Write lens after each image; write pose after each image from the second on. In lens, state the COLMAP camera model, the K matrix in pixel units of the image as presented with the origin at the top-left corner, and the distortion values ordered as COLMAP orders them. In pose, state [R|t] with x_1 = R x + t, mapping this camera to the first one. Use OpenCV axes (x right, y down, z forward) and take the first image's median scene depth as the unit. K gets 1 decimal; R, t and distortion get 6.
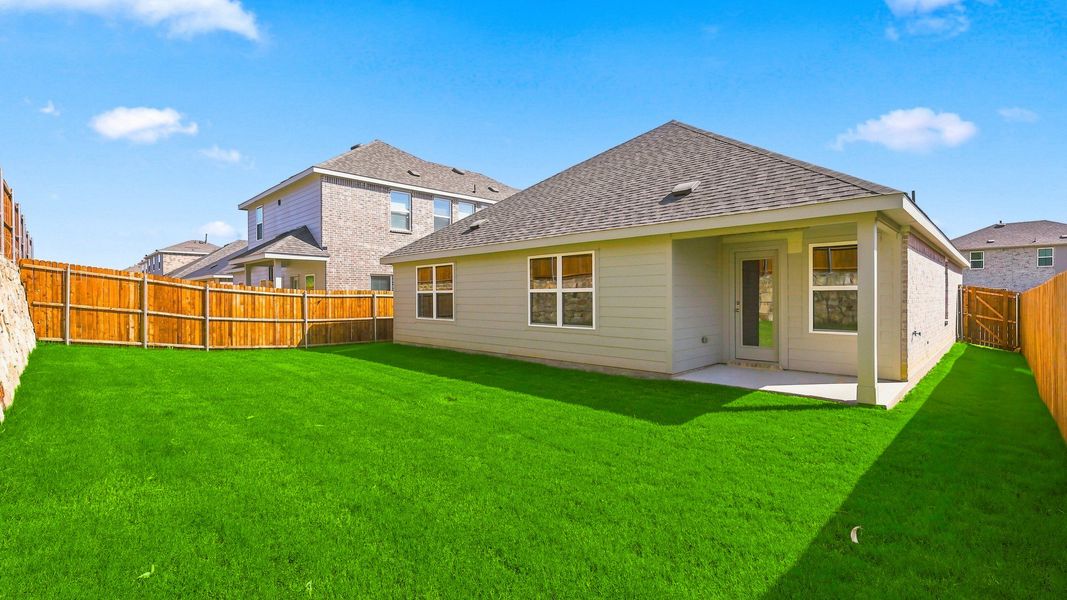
lens RADIAL K [[479.7, 0, 536.8], [0, 479.7, 300.9], [0, 0, 1]] dist [0.001541, -0.000003]
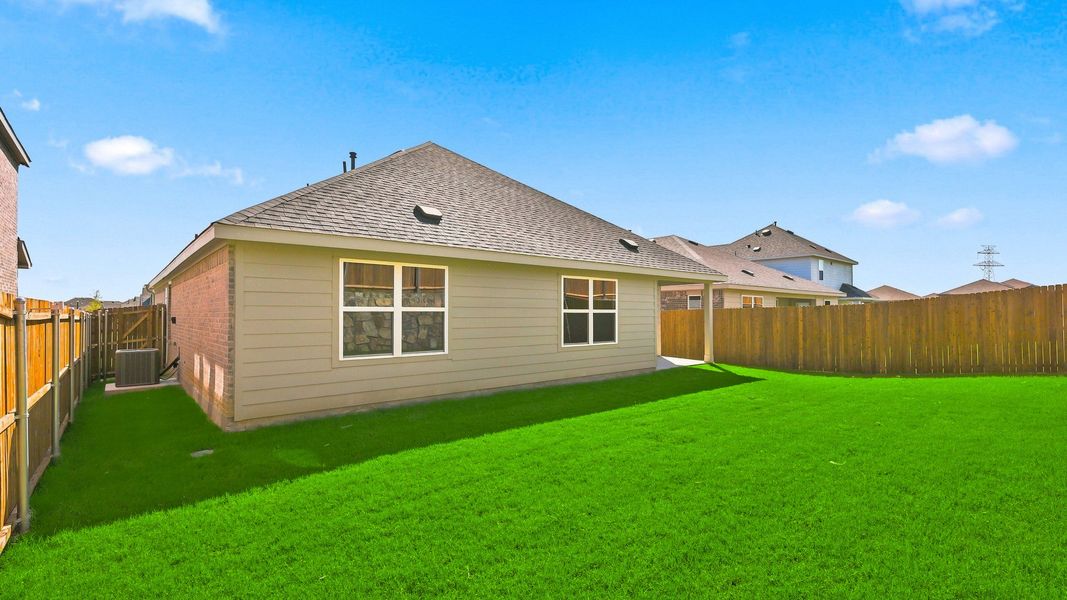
lens RADIAL K [[479.7, 0, 536.1], [0, 479.7, 299.9], [0, 0, 1]] dist [0.001541, -0.000003]
pose [[0.082849, 0.035034, 0.995946, -0.949184], [0.012502, 0.999267, -0.036191, -0.008176], [-0.996484, 0.015450, 0.082351, 0.934131]]
